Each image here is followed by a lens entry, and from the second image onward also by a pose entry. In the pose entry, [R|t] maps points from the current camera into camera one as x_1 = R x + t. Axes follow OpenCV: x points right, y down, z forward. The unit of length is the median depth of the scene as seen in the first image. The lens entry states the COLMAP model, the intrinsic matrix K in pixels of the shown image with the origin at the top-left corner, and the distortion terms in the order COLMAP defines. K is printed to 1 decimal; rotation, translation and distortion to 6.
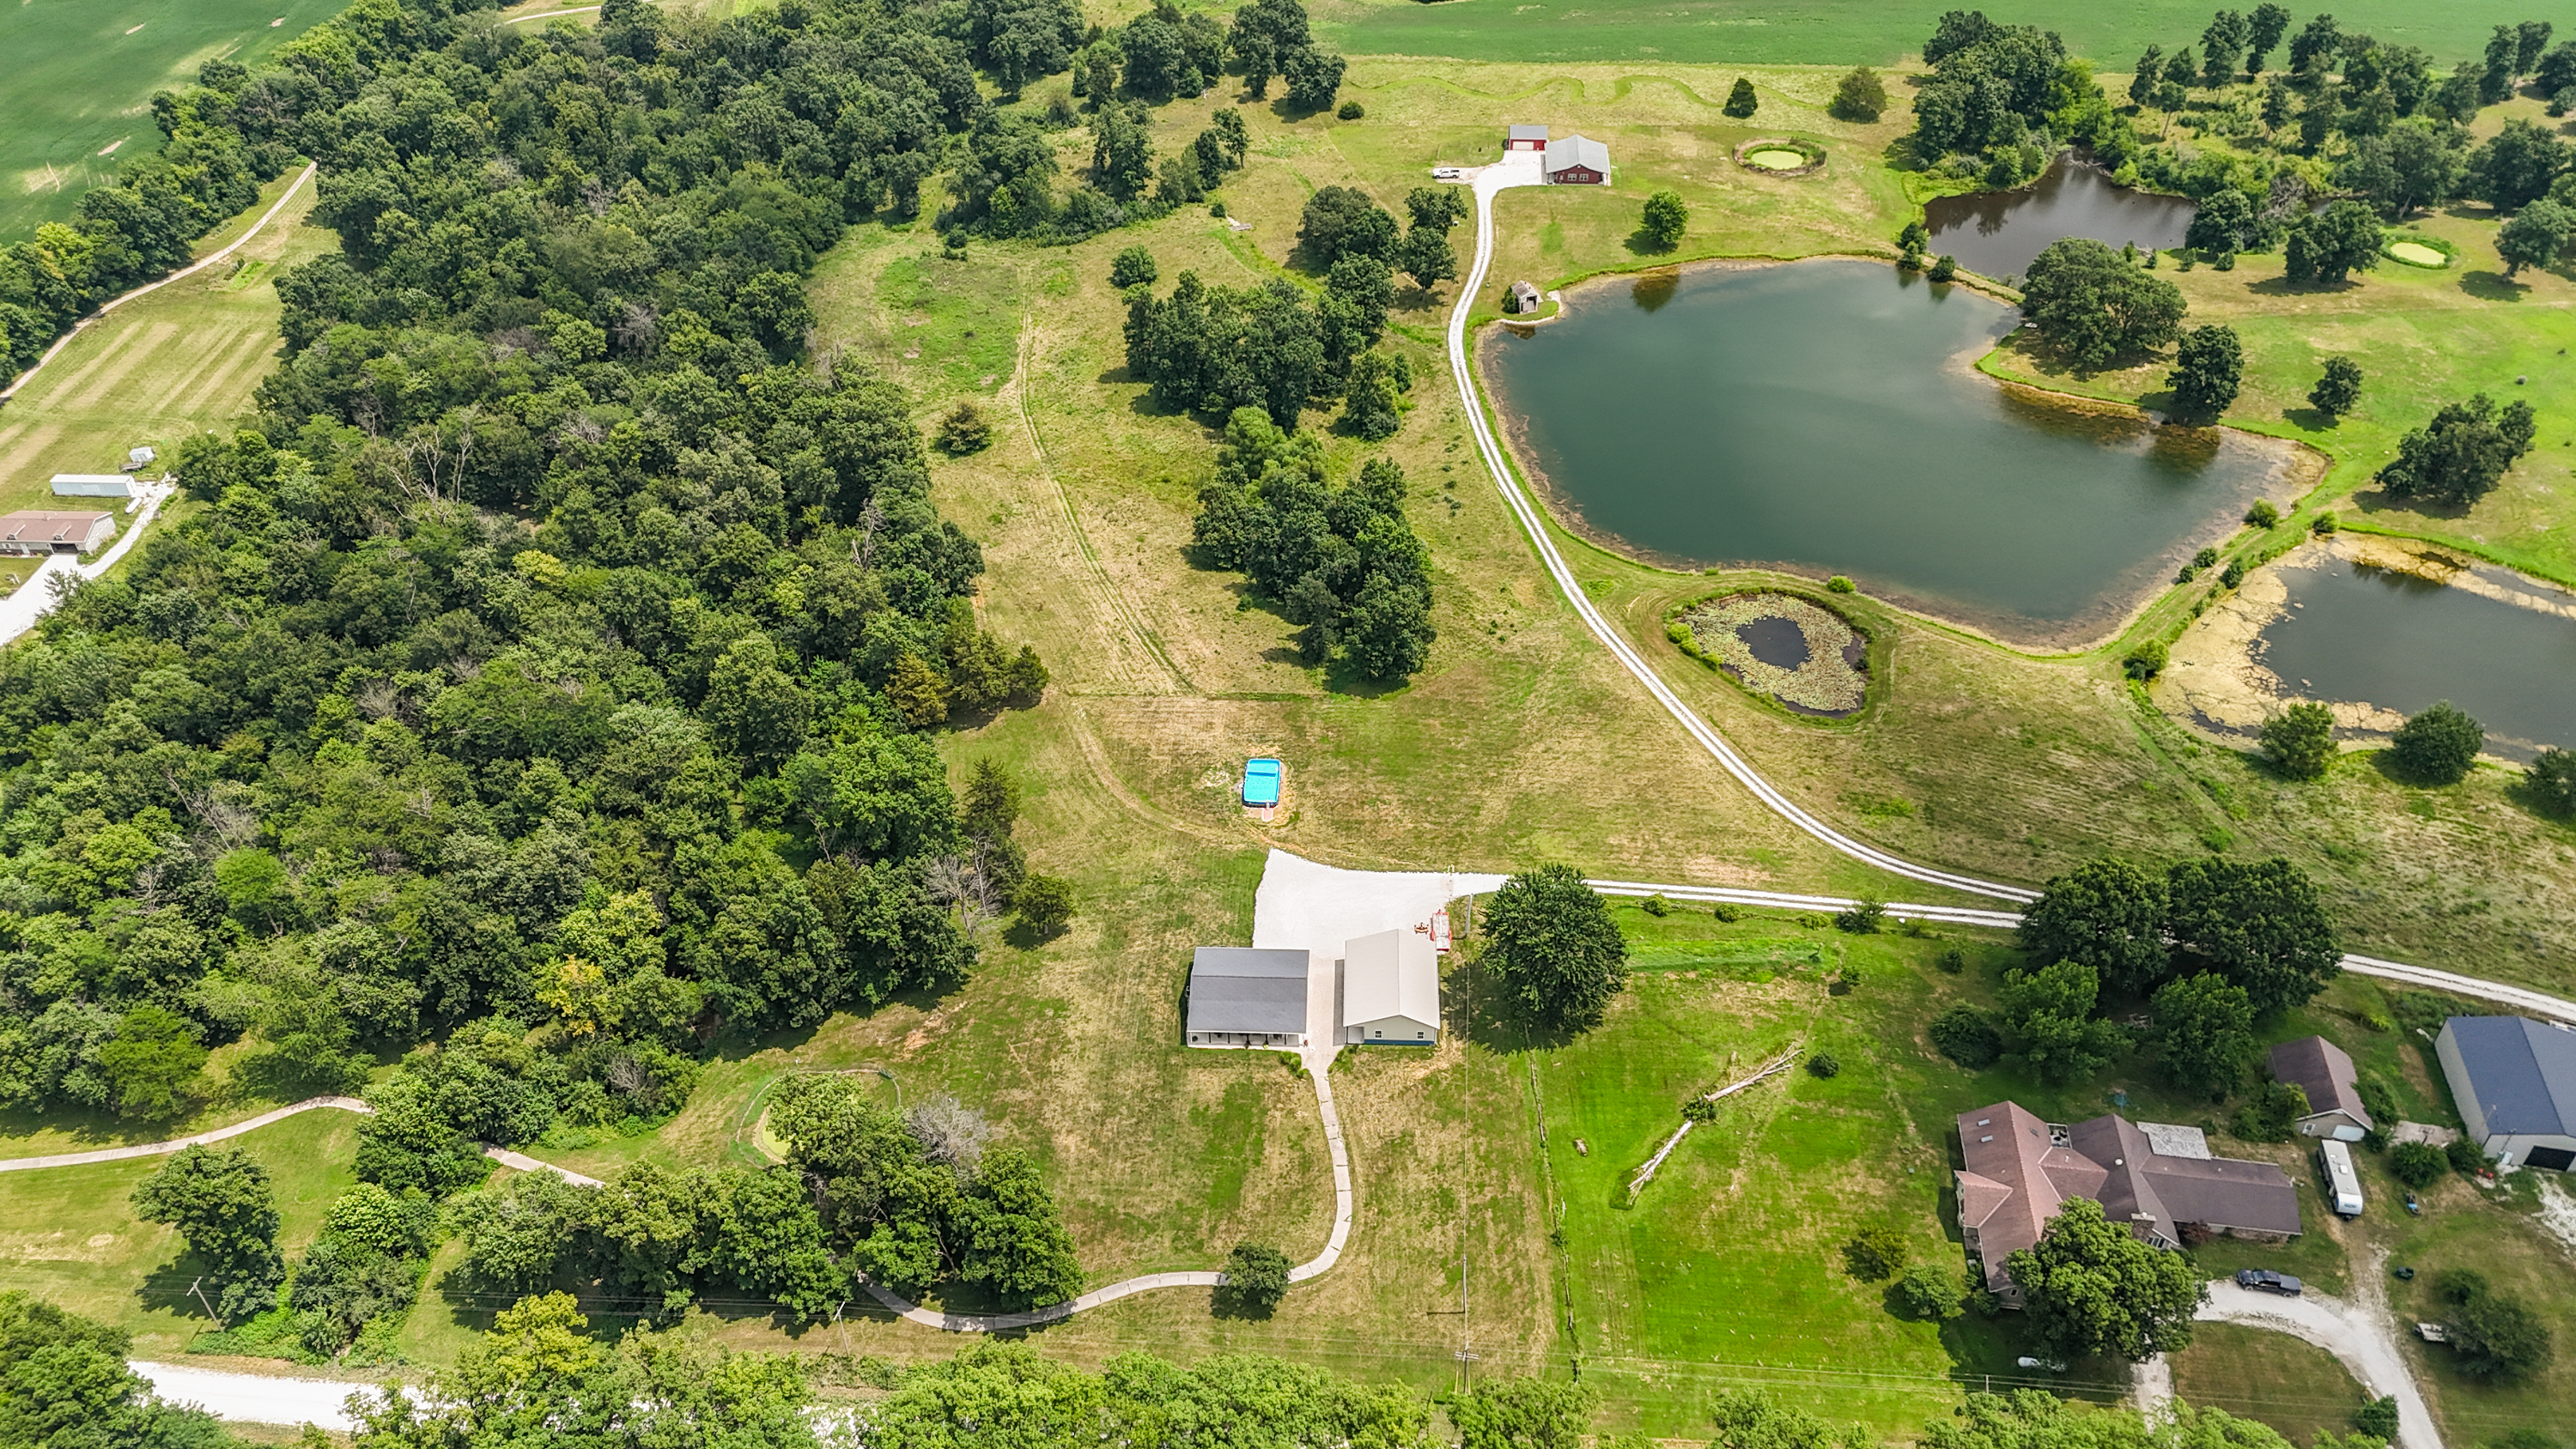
lens RADIAL K [[1917.2, 0, 1292.7], [0, 1917.2, 727.4], [0, 0, 1]] dist [0.068599, -0.068558]
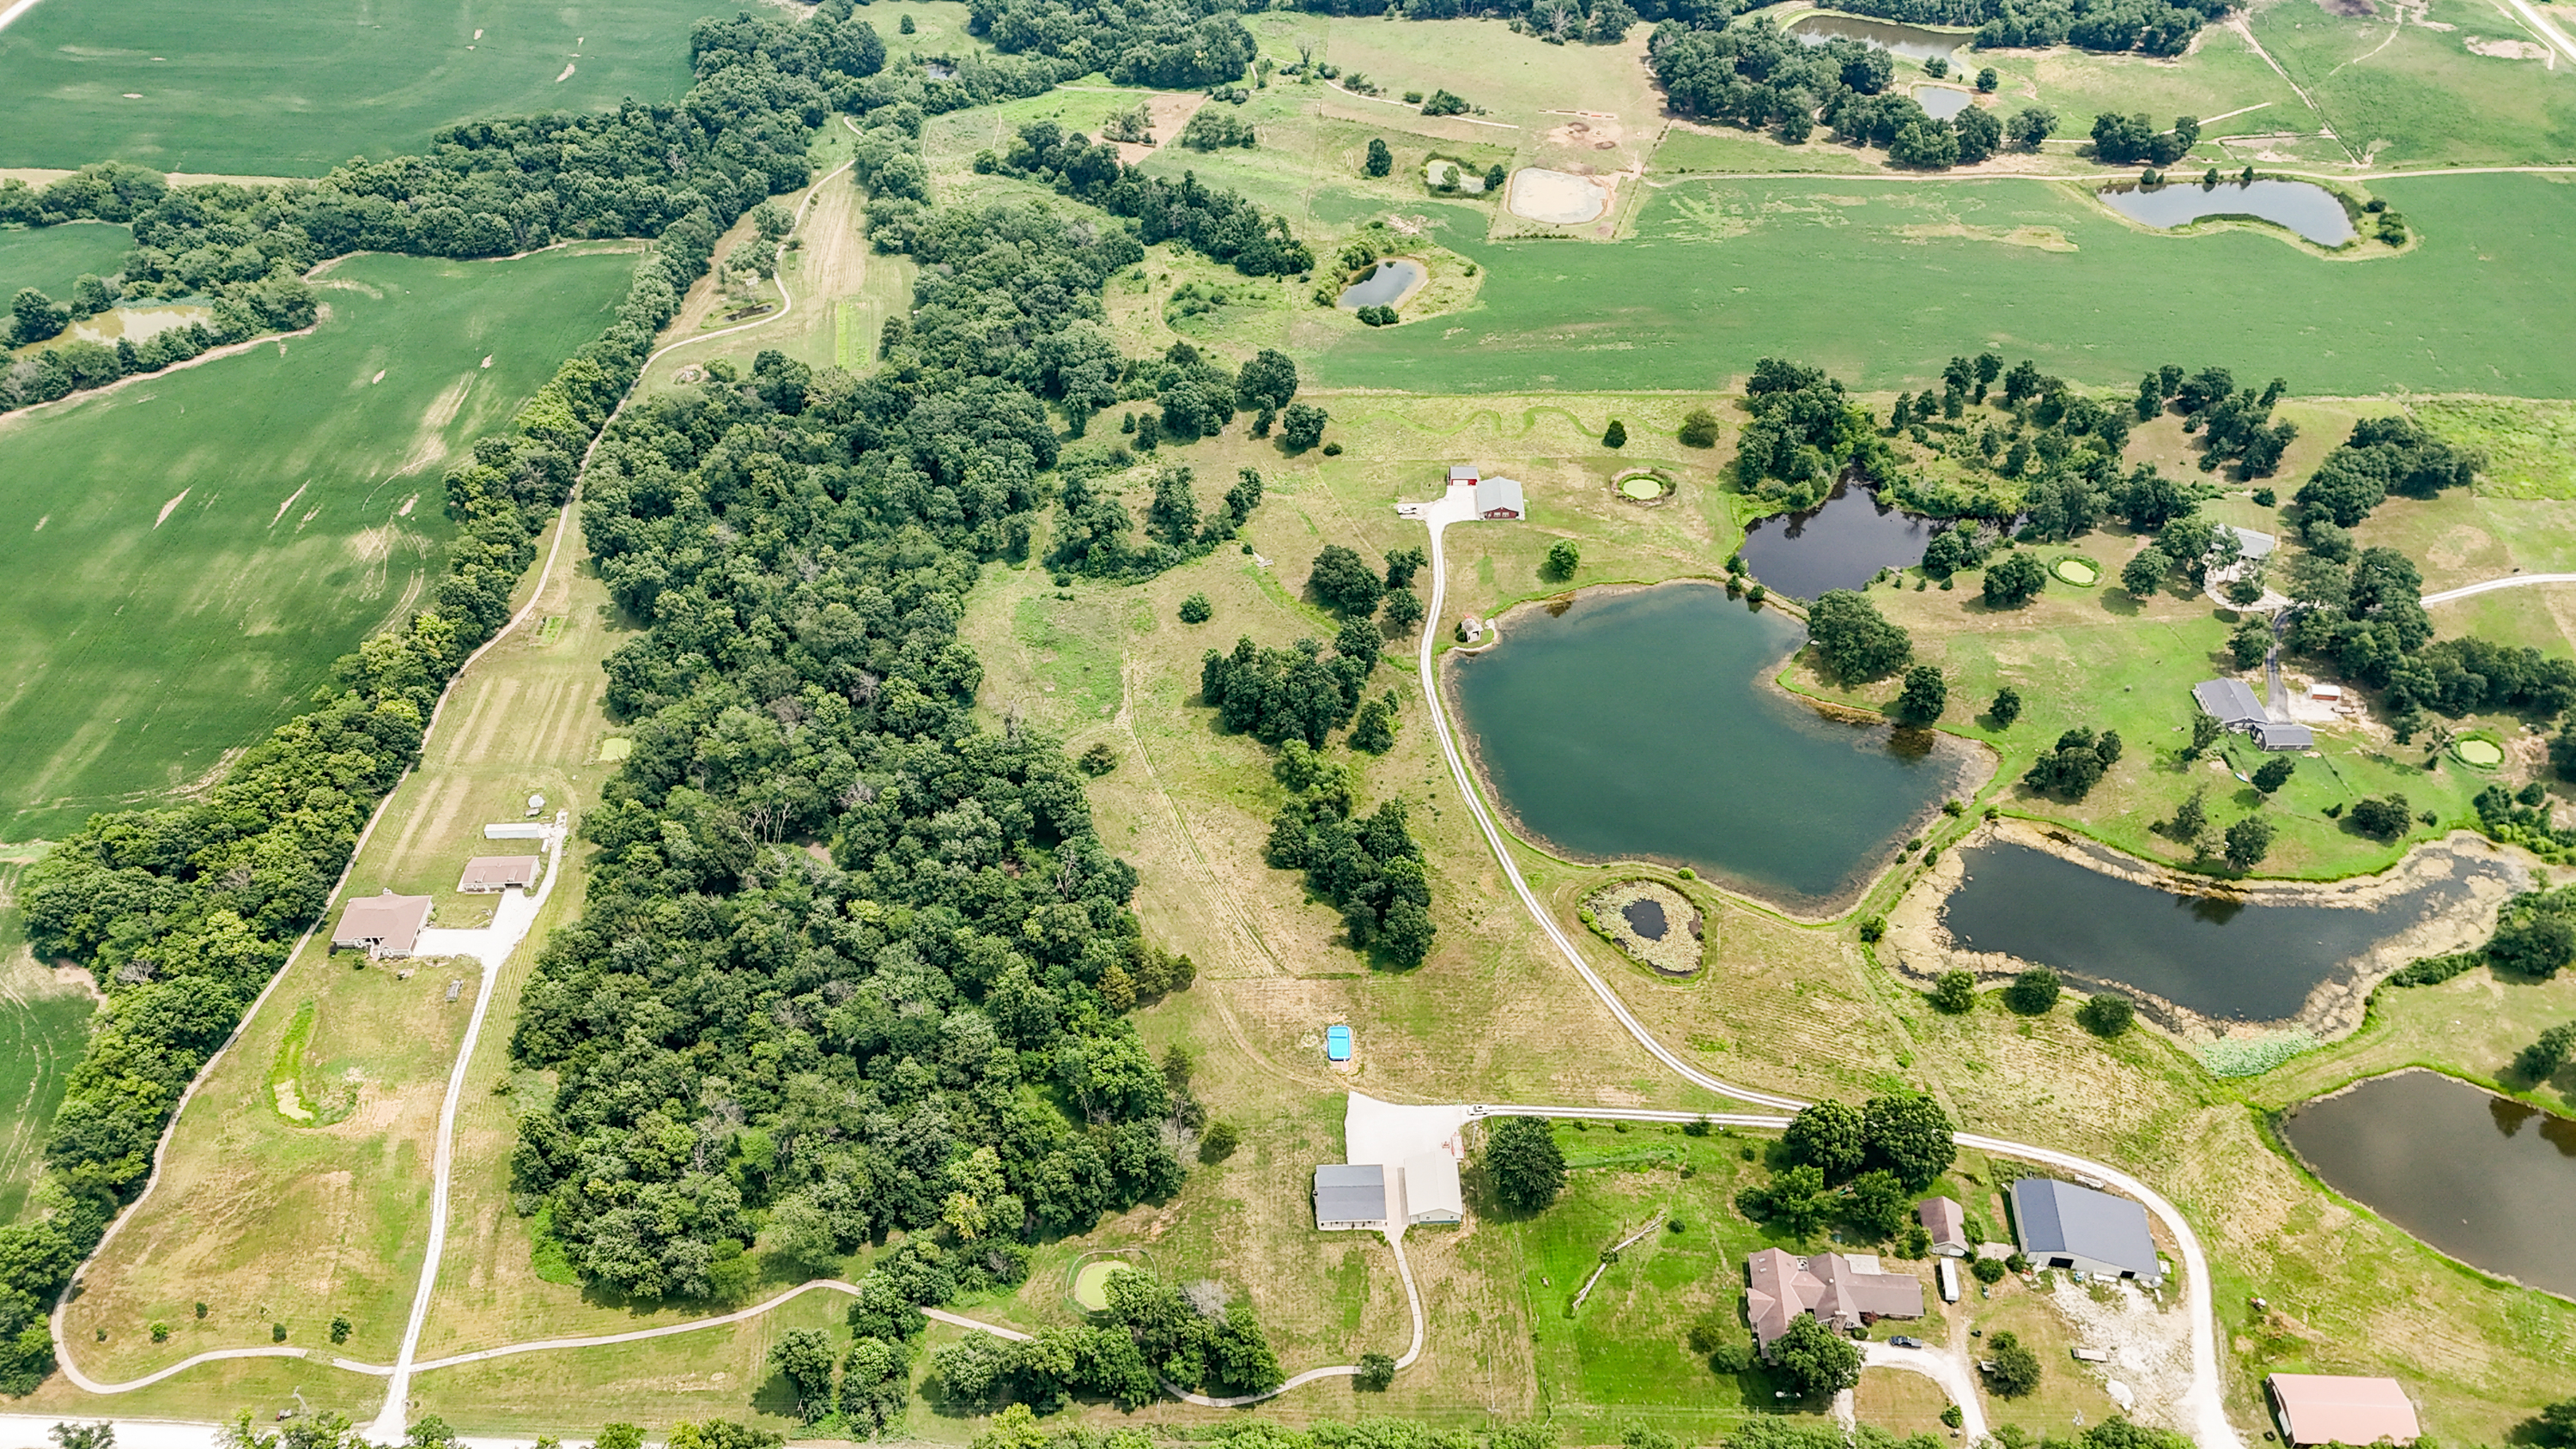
lens RADIAL K [[1917.2, 0, 1291.9], [0, 1917.2, 725.2], [0, 0, 1]] dist [0.068599, -0.068558]
pose [[0.997996, -0.041961, 0.047368, -0.117167], [0.039817, 0.998178, 0.045336, -0.304980], [-0.049184, -0.043359, 0.997848, -0.596706]]
